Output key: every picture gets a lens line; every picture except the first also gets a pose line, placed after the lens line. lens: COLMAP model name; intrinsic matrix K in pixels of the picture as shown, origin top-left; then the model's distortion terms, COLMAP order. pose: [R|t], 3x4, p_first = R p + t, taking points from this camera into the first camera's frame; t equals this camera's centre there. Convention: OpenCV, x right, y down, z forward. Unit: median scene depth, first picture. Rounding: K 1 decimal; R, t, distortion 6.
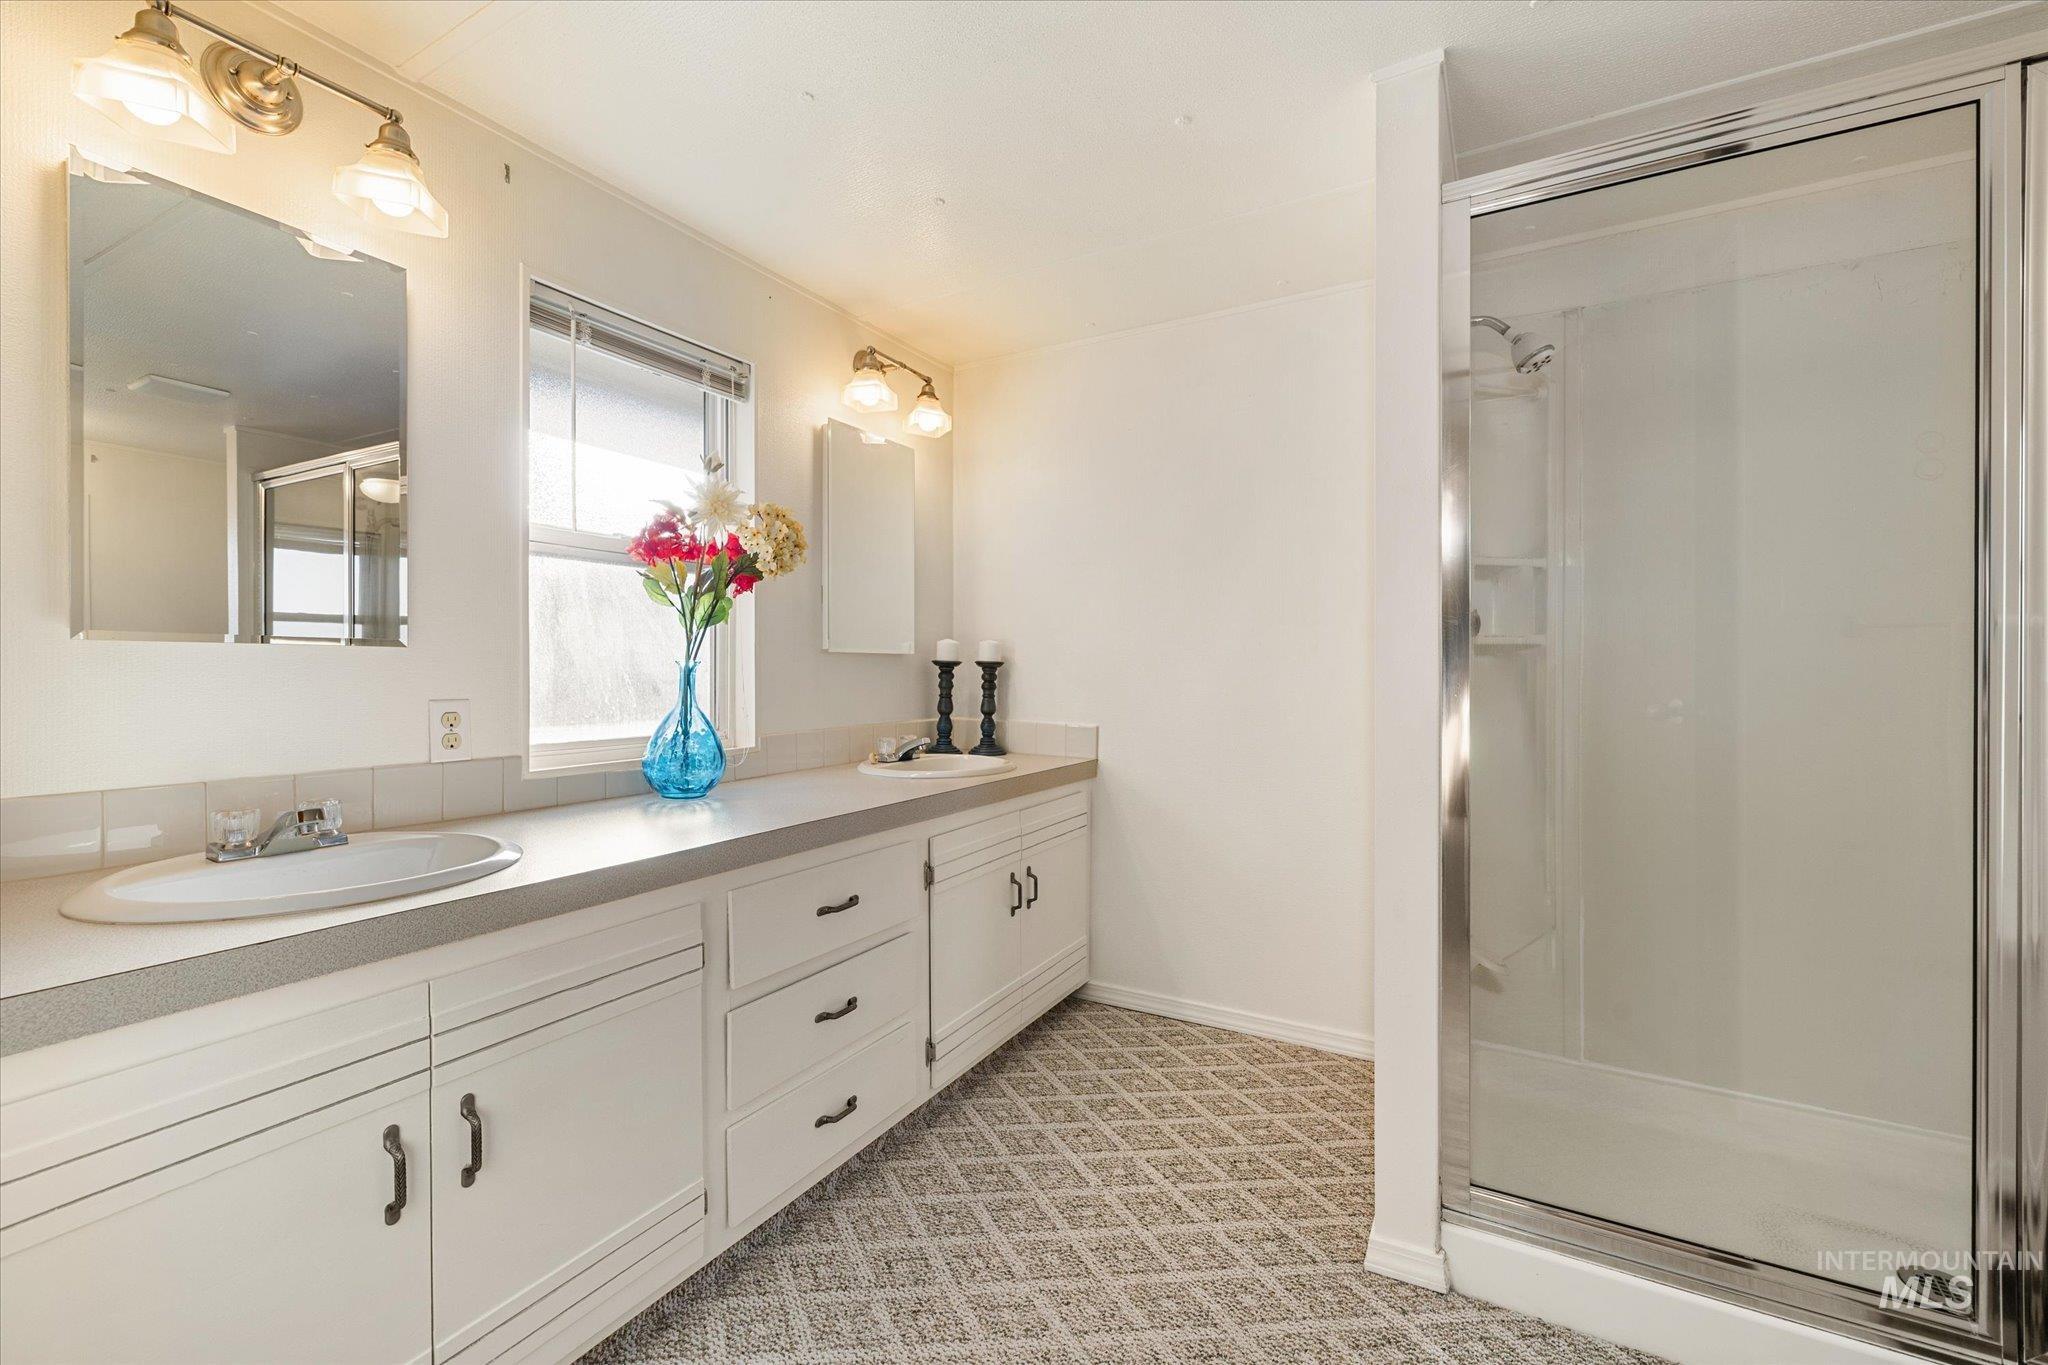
lens RADIAL K [[851.3, 0, 1021.6], [0, 851.3, 677.0], [0, 0, 1]] dist [-0.000249, -0.000739]
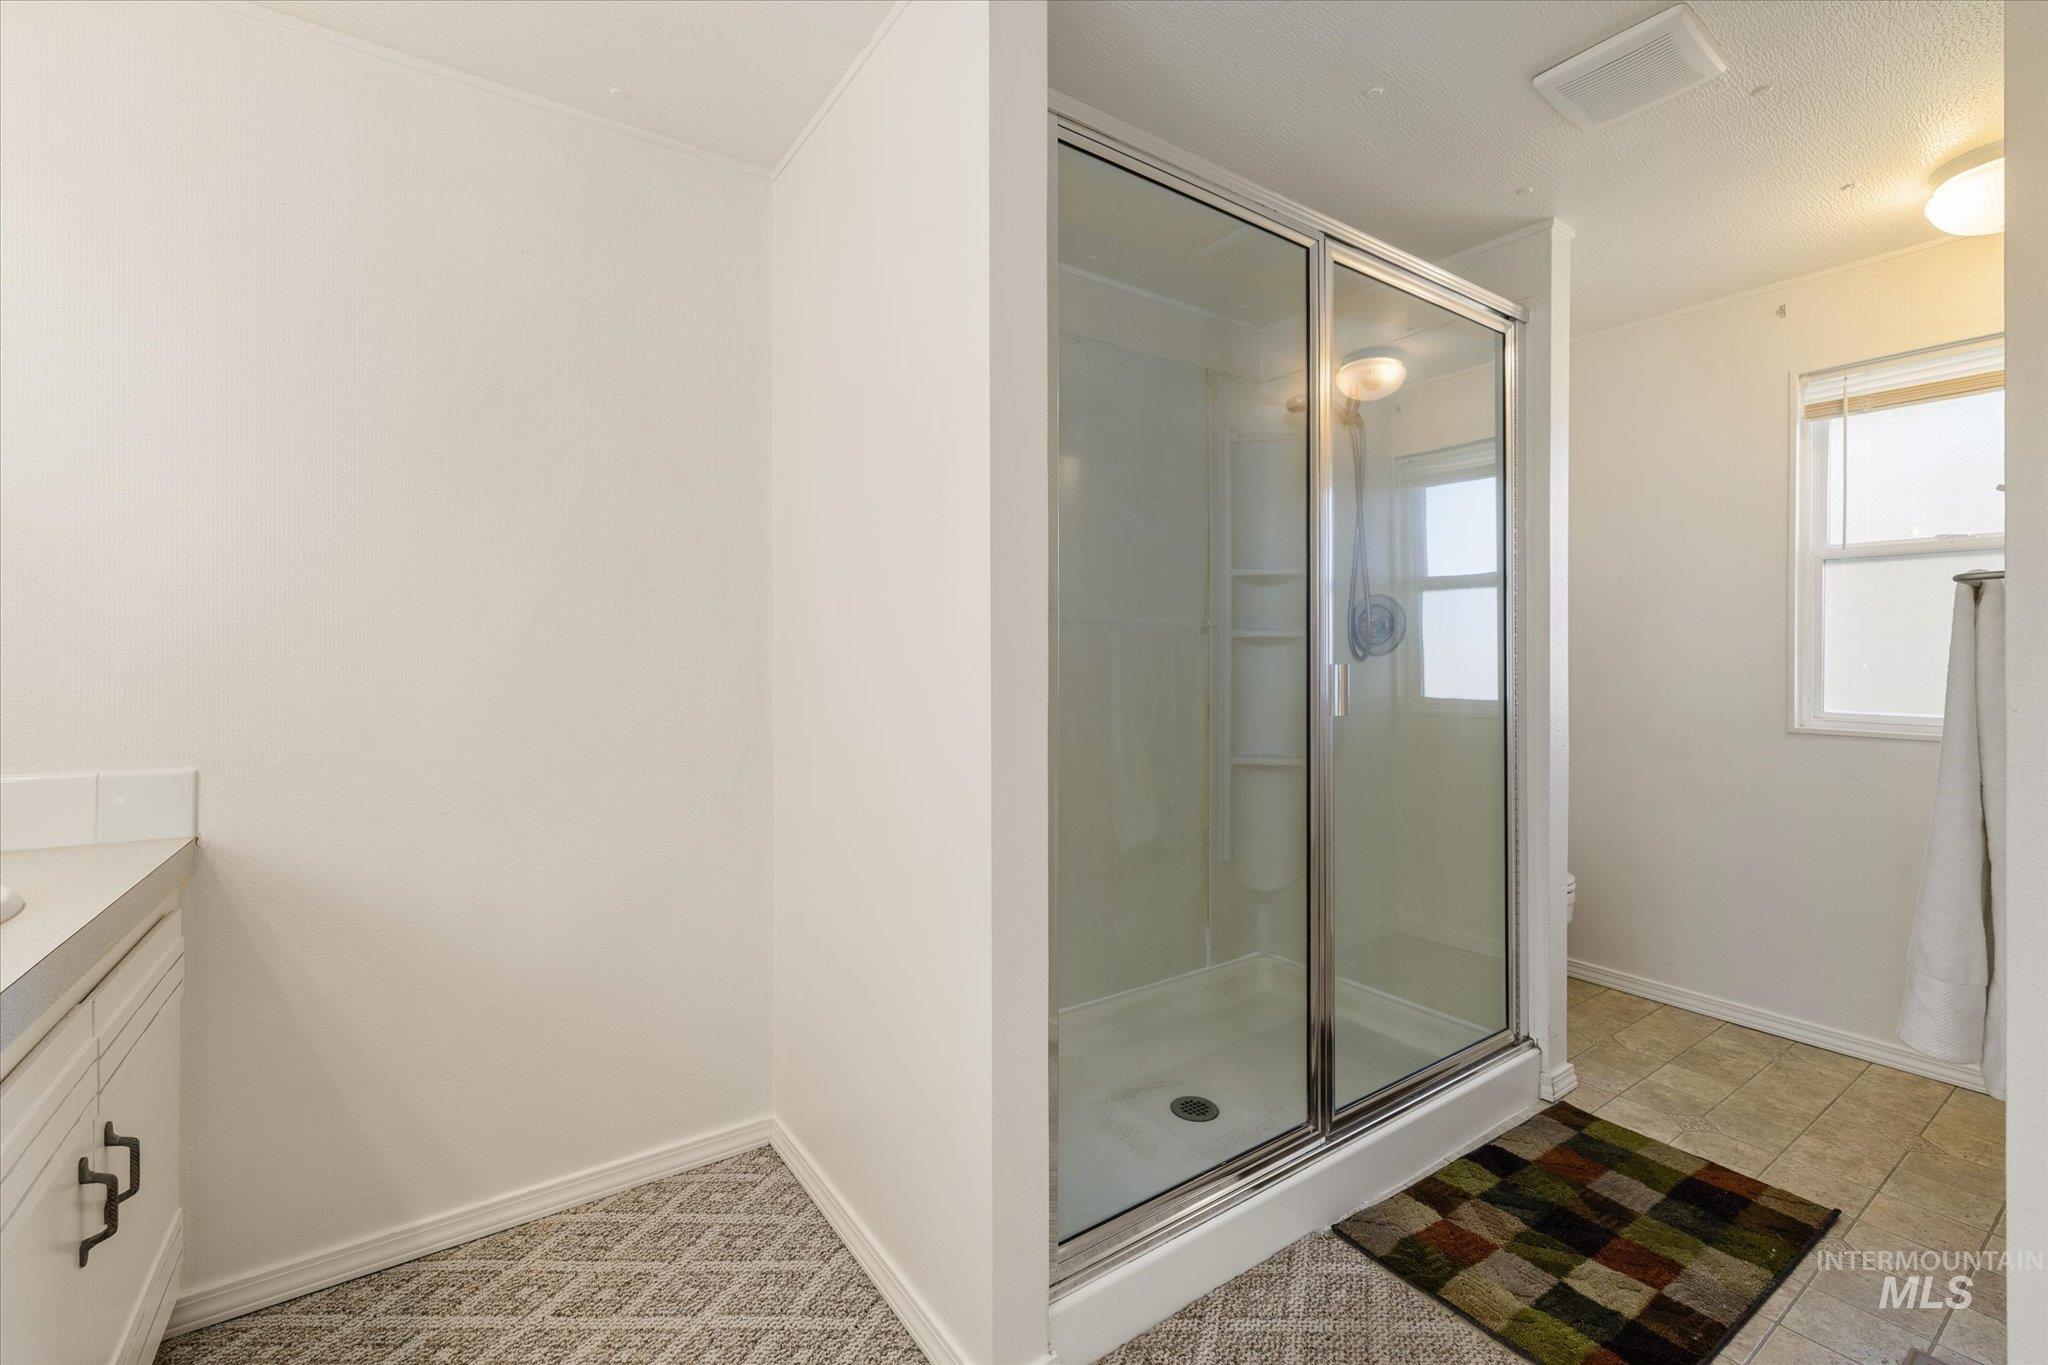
lens RADIAL K [[851.3, 0, 1021.5], [0, 851.3, 662.4], [0, 0, 1]] dist [-0.000249, -0.000739]
pose [[0.435768, -0.001178, 0.900058, -0.175197], [0.008590, 0.999959, -0.002850, 0.000625], [-0.900018, 0.008973, 0.435760, 0.416894]]
